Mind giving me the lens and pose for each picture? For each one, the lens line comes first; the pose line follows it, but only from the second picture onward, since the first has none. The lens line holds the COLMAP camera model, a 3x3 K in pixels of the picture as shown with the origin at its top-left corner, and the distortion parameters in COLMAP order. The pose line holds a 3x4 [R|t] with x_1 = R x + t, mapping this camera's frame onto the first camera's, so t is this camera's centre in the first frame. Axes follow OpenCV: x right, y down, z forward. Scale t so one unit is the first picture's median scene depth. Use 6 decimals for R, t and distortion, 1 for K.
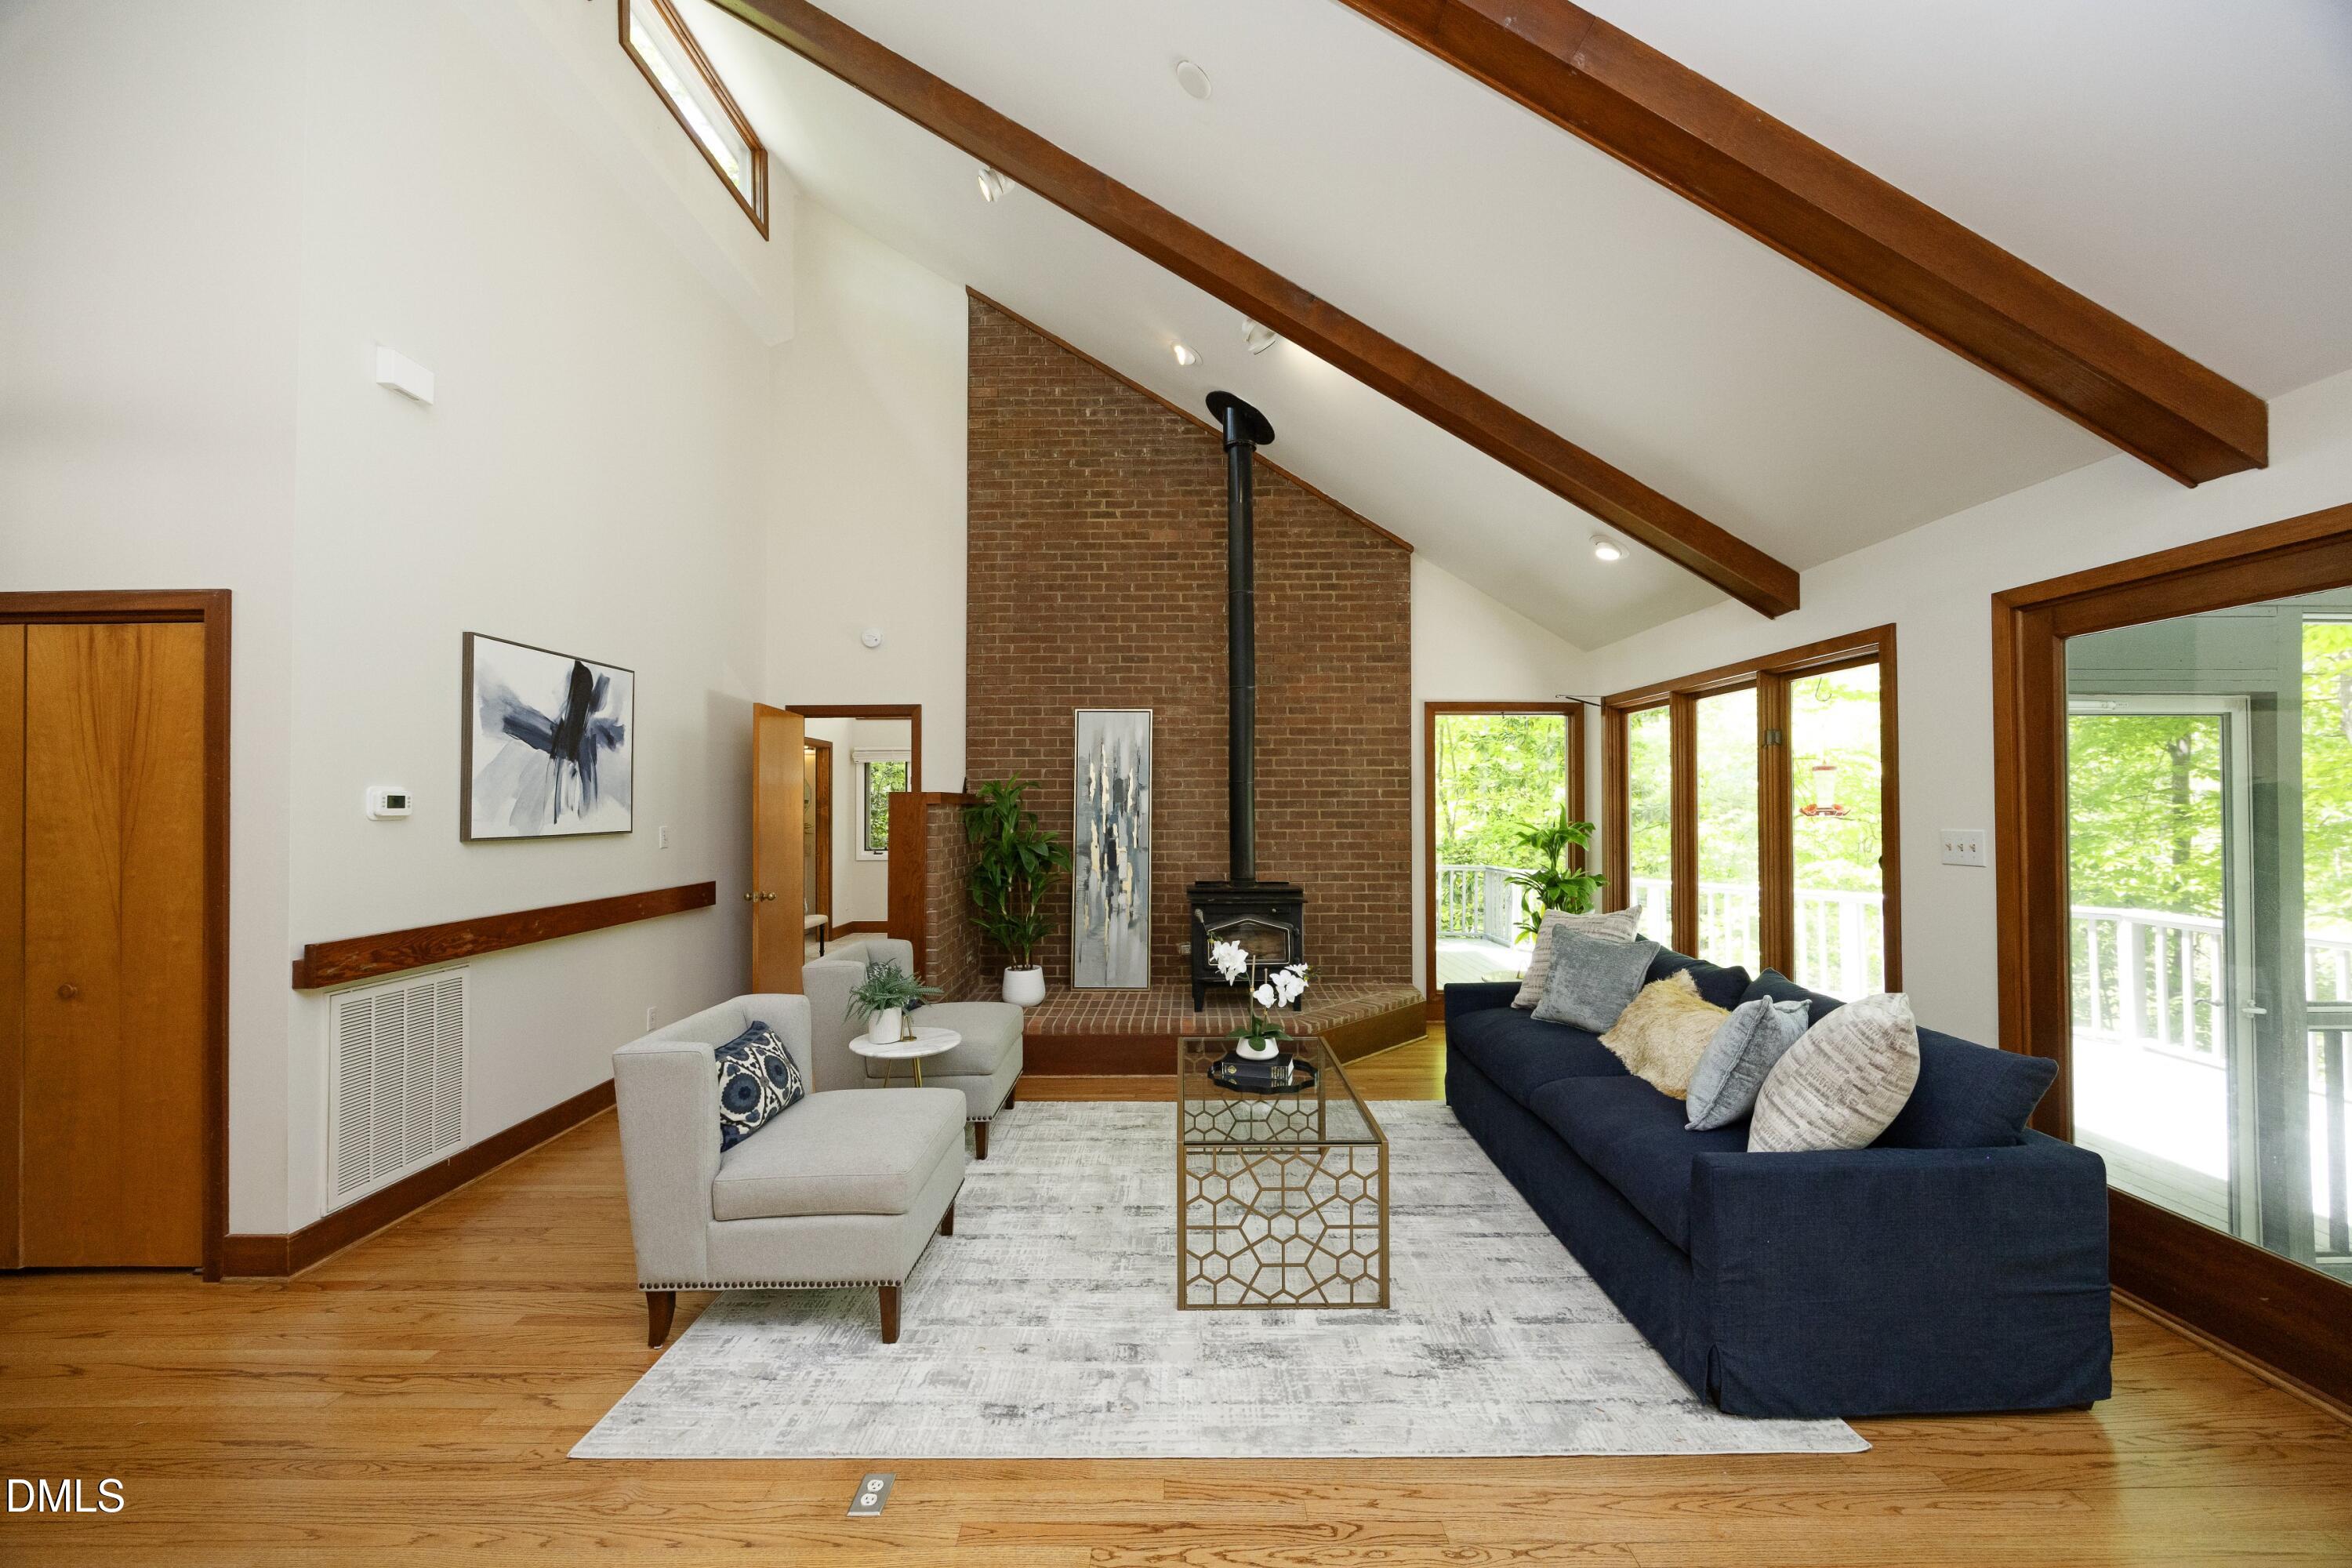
lens RADIAL K [[895.4, 0, 1183.8], [0, 895.4, 787.2], [0, 0, 1]] dist [0.000106, -0.000123]
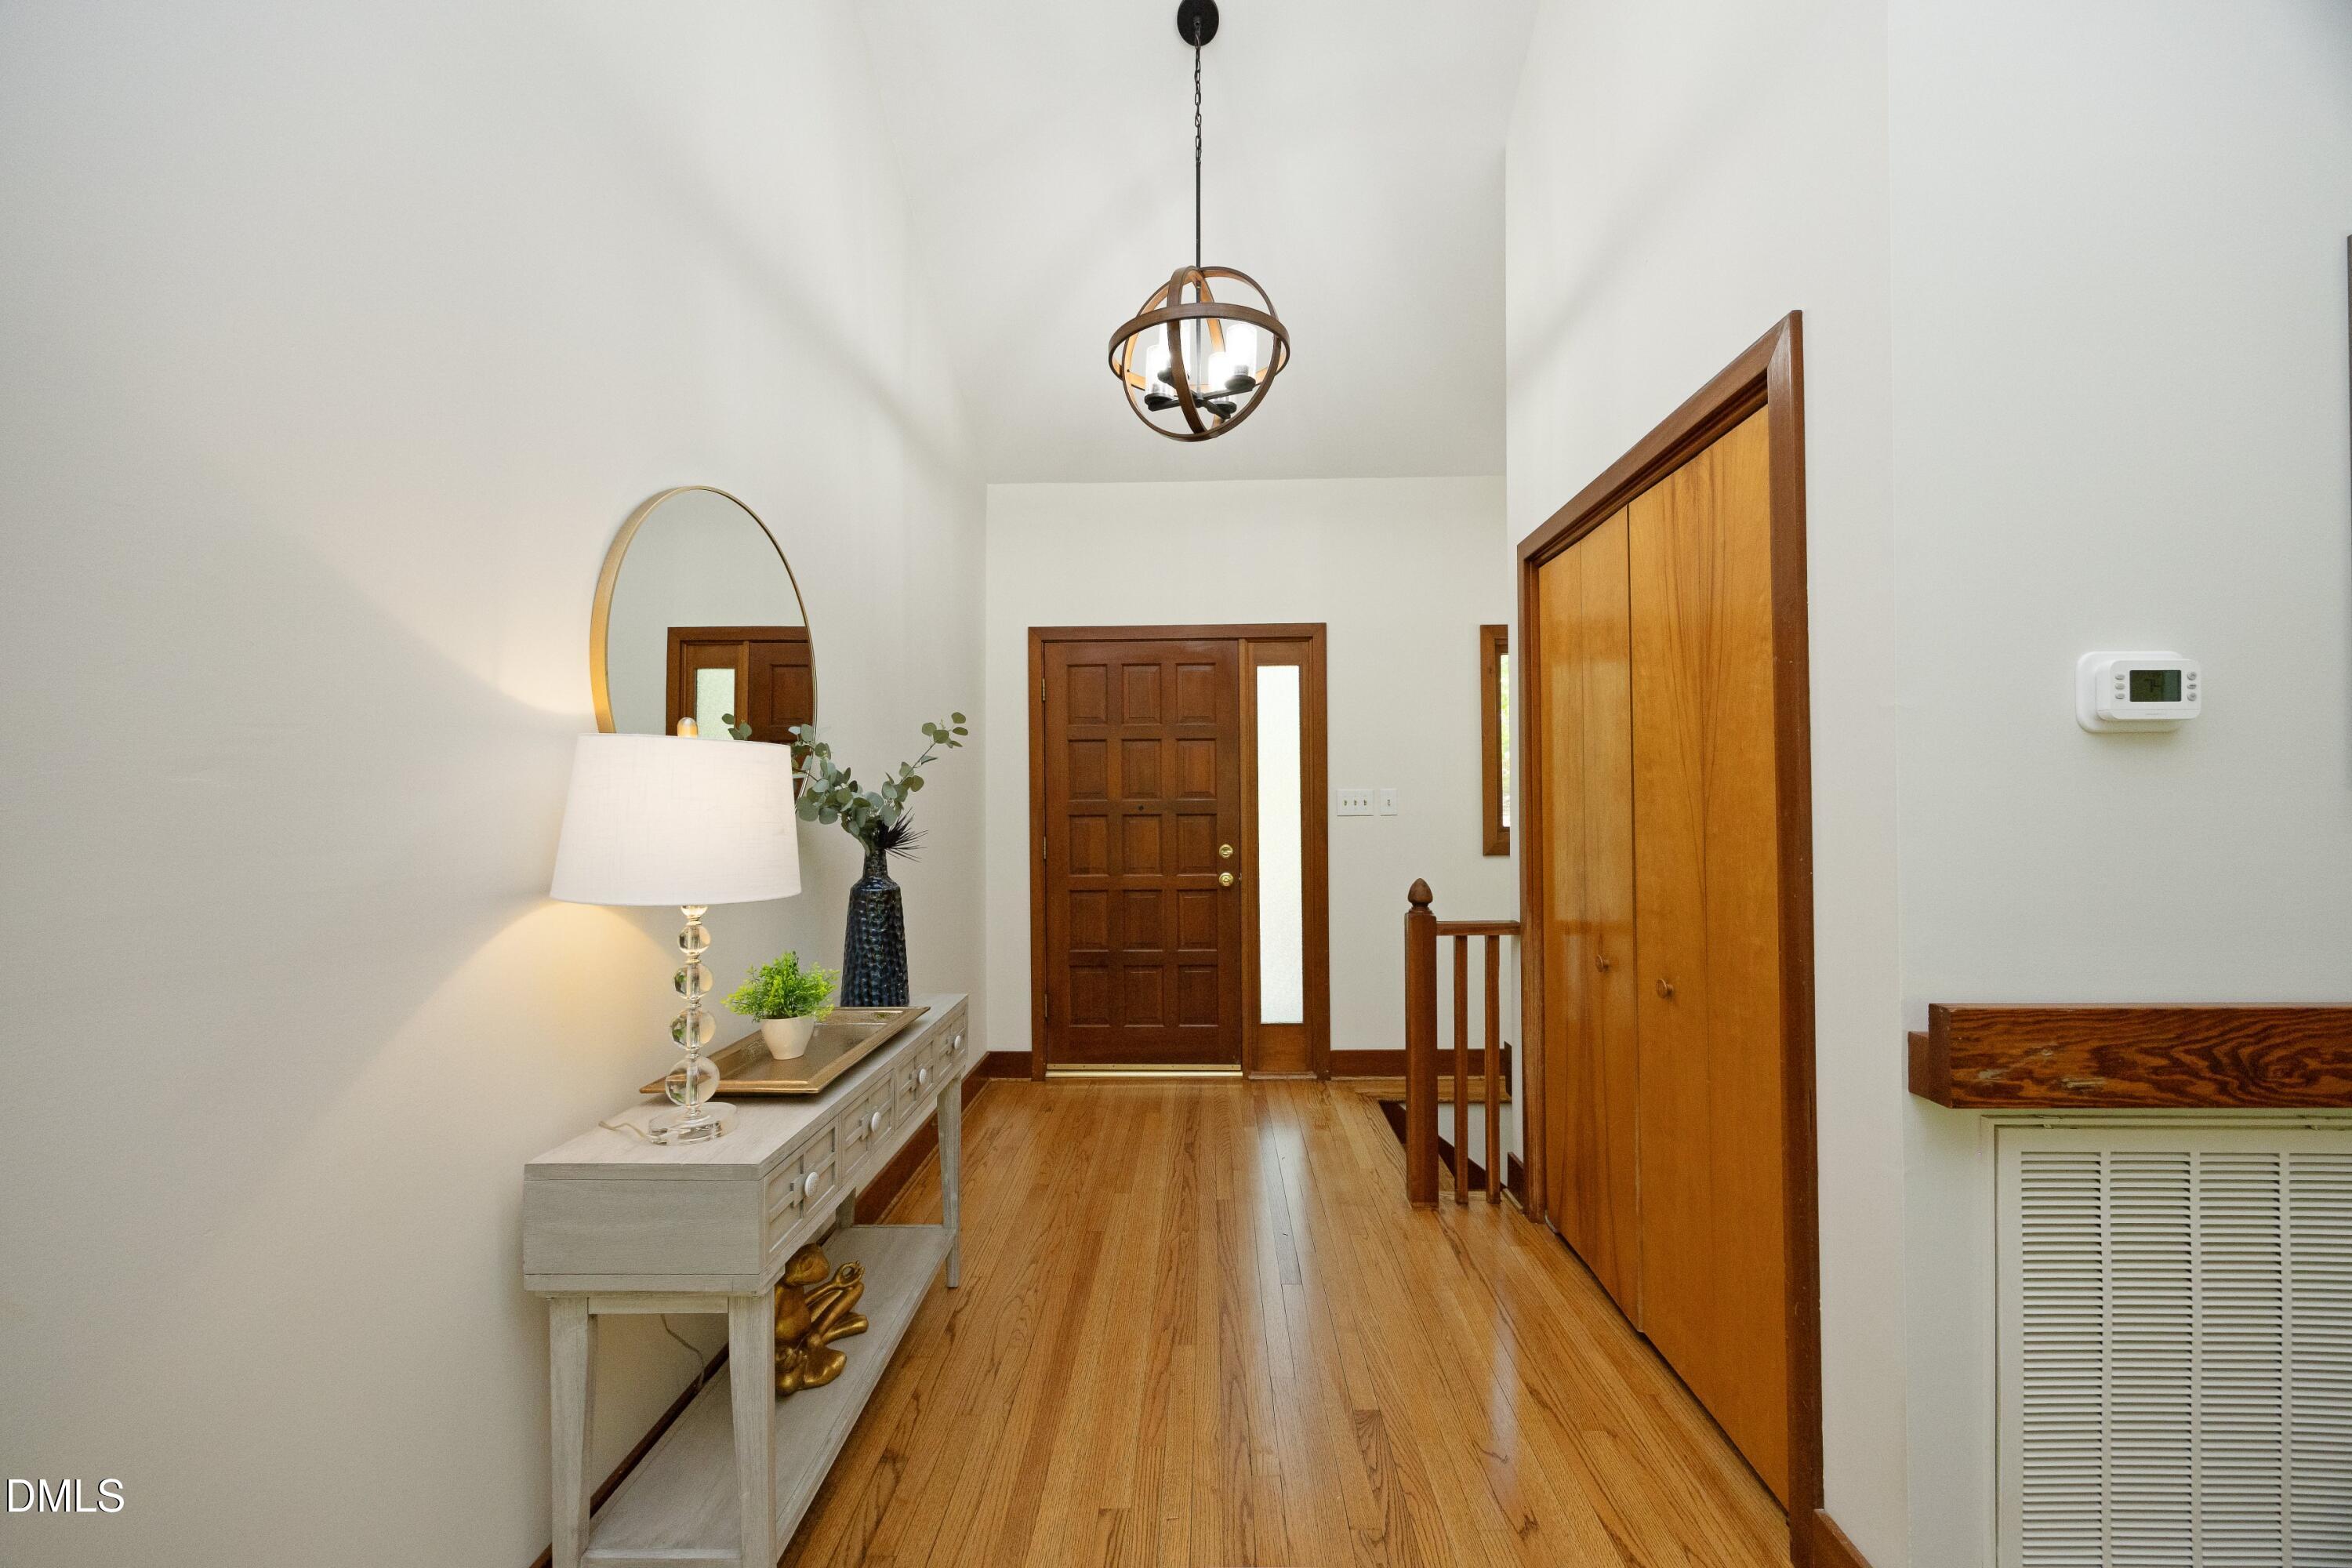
lens RADIAL K [[895.4, 0, 1183.1], [0, 895.4, 787.7], [0, 0, 1]] dist [0.000106, -0.000123]
pose [[-0.021200, -0.004023, -0.999767, -0.514021], [0.020475, 0.999780, -0.004457, 0.060394], [0.999566, -0.020564, -0.021113, 0.627475]]
